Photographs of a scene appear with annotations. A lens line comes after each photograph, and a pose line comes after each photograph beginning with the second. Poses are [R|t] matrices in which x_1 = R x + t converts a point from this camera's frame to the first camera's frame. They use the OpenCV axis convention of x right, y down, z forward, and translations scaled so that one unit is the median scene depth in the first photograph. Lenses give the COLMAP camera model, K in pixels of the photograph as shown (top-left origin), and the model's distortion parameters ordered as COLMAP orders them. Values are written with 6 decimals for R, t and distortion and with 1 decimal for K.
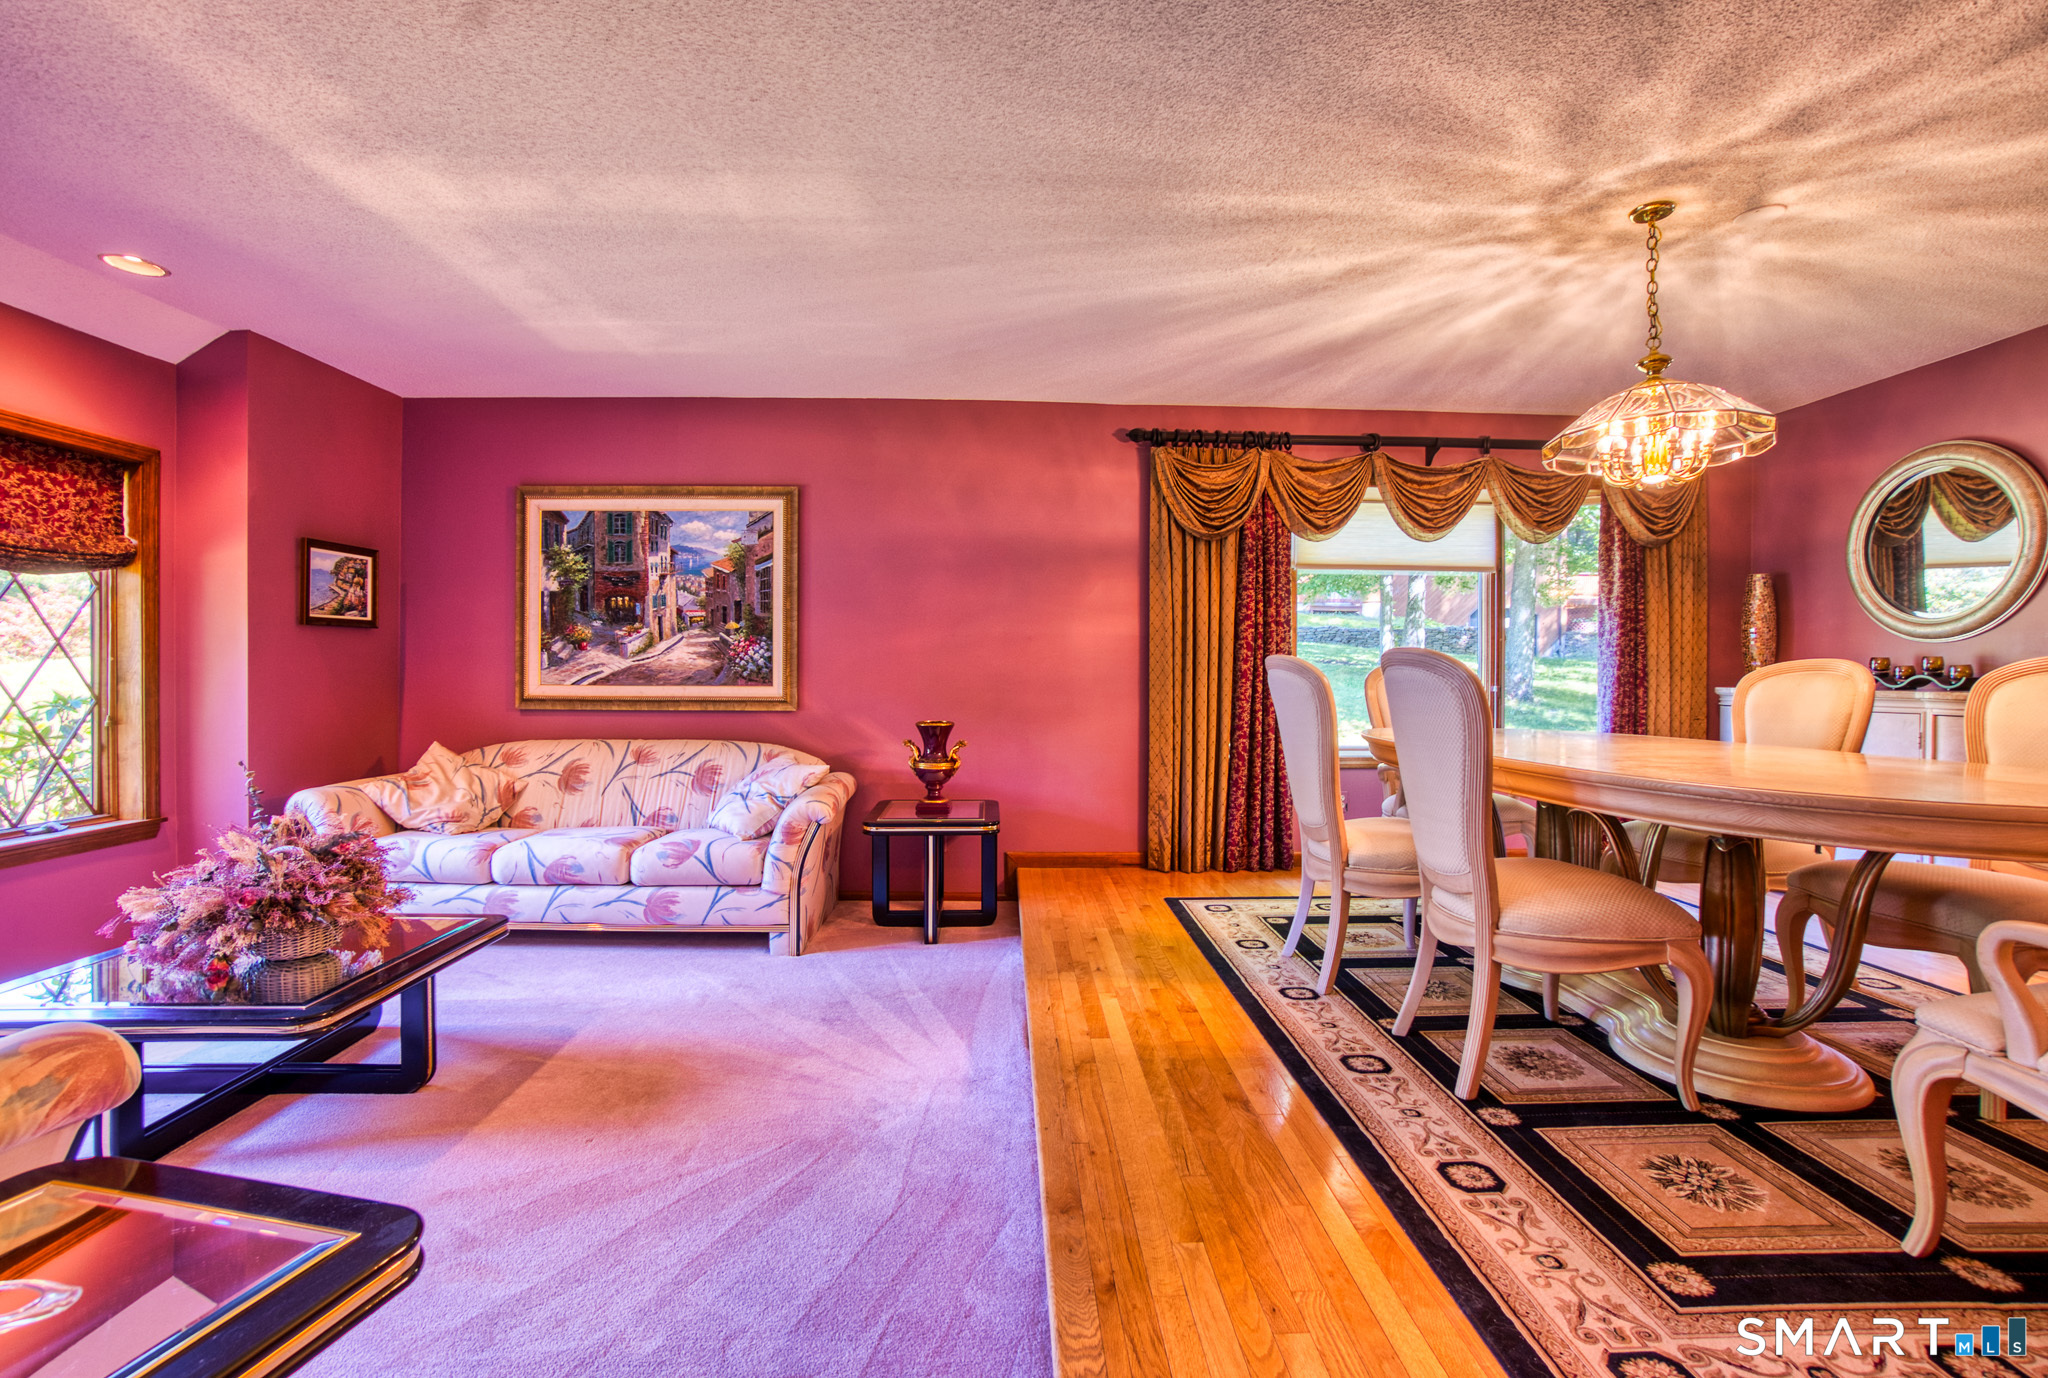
lens RADIAL K [[984.2, 0, 1024.0], [0, 984.2, 689.0], [0, 0, 1]] dist [-0.001674, 0.024570]
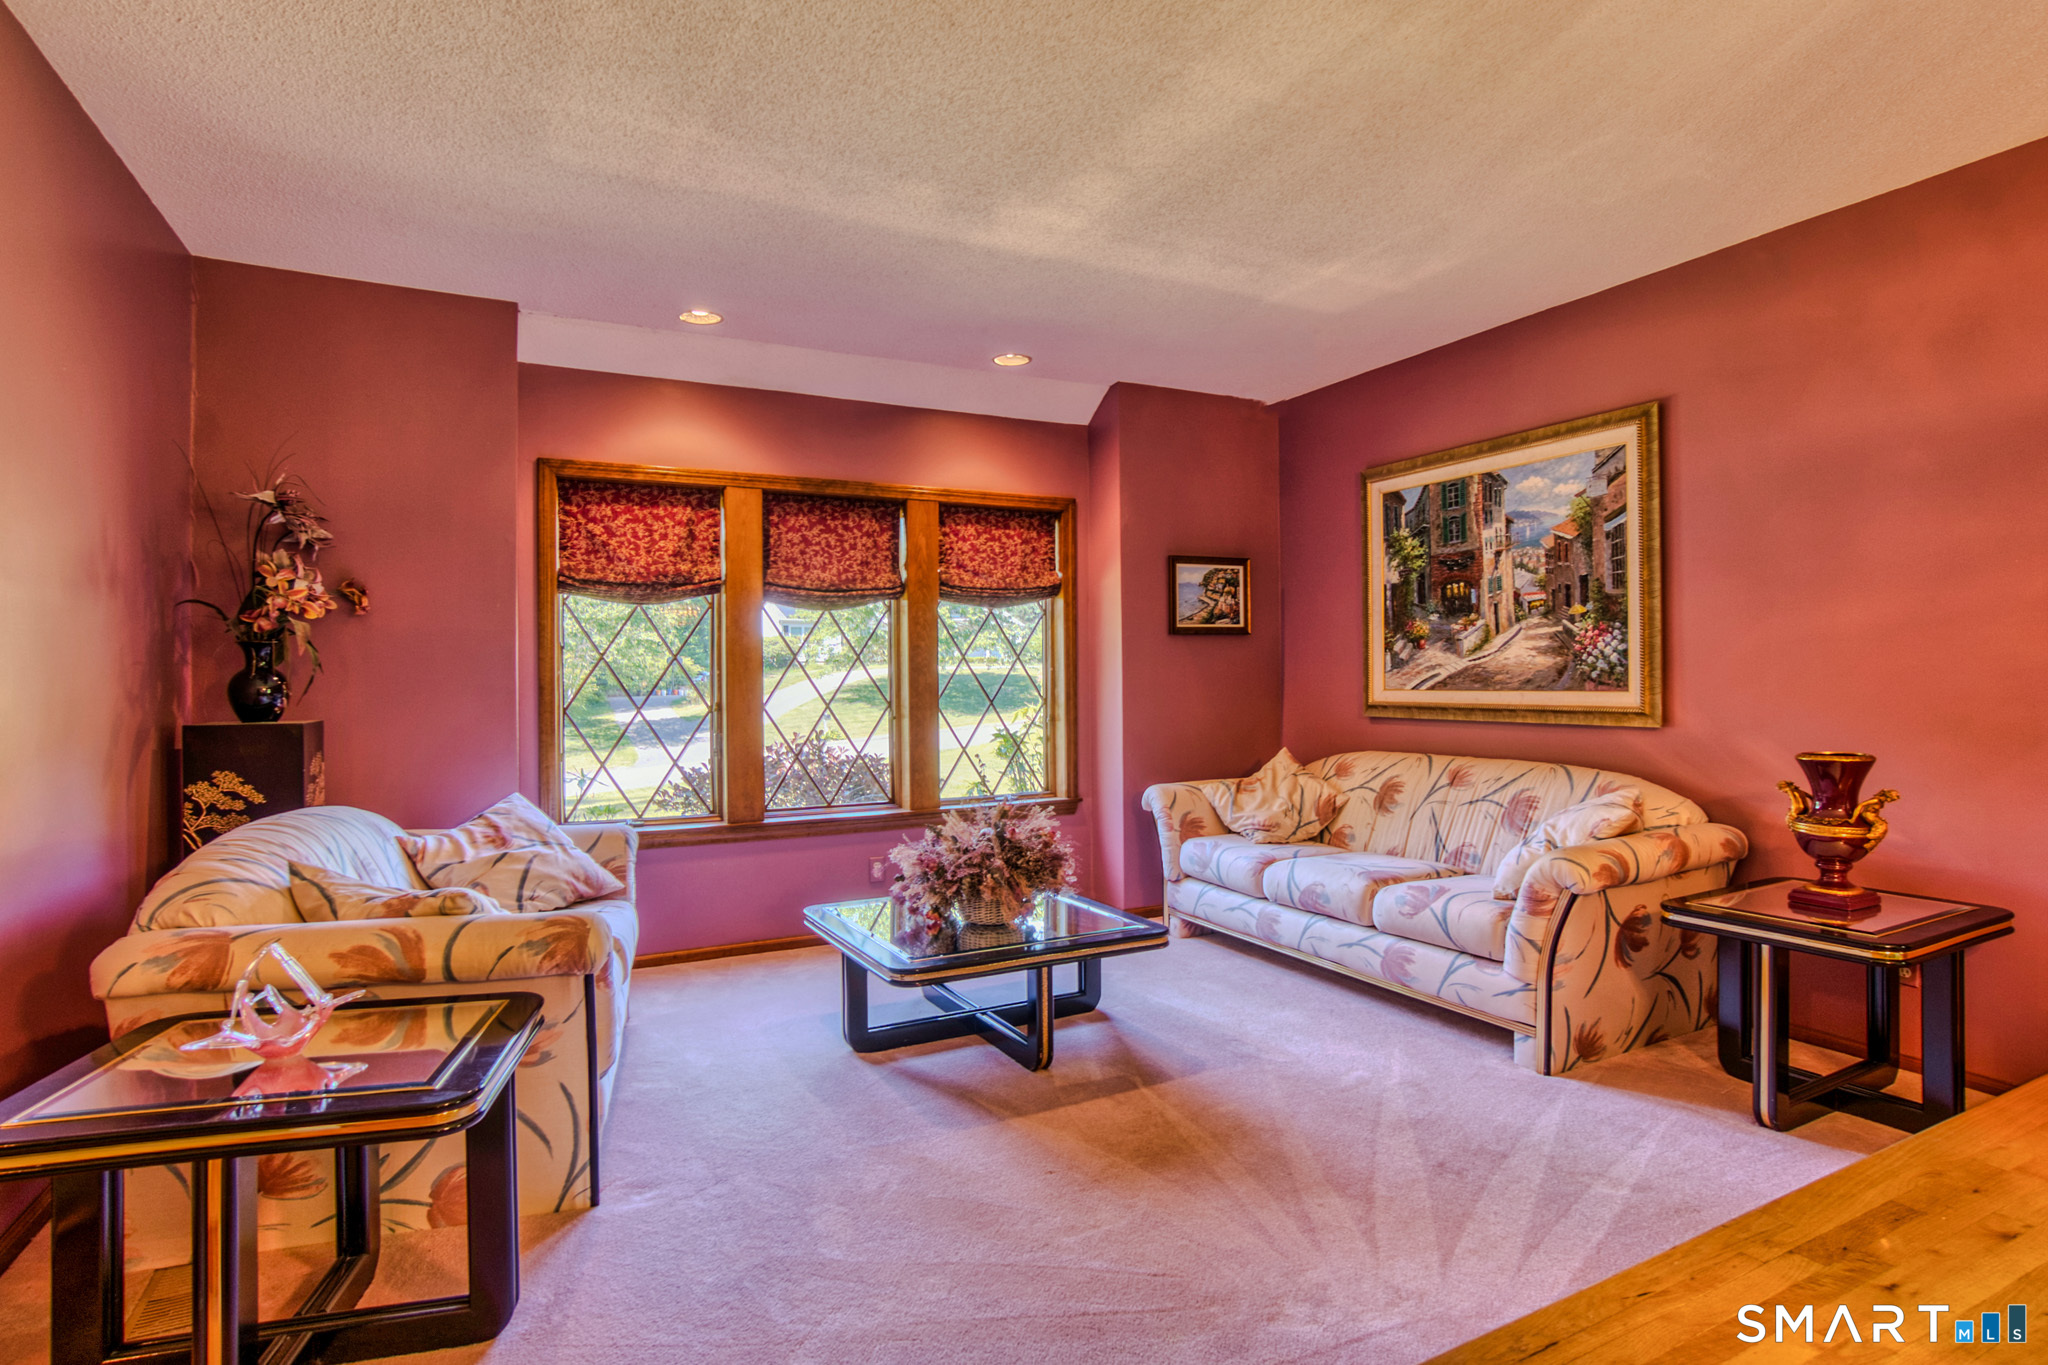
lens RADIAL K [[1112.0, 0, 1024.0], [0, 1112.0, 682.5], [0, 0, 1]] dist [-0.019265, 0.031811]
pose [[0.455832, -0.004682, -0.890053, 0.263139], [-0.004483, 0.999961, -0.007556, -0.001714], [0.890054, 0.007434, 0.455794, 0.263311]]
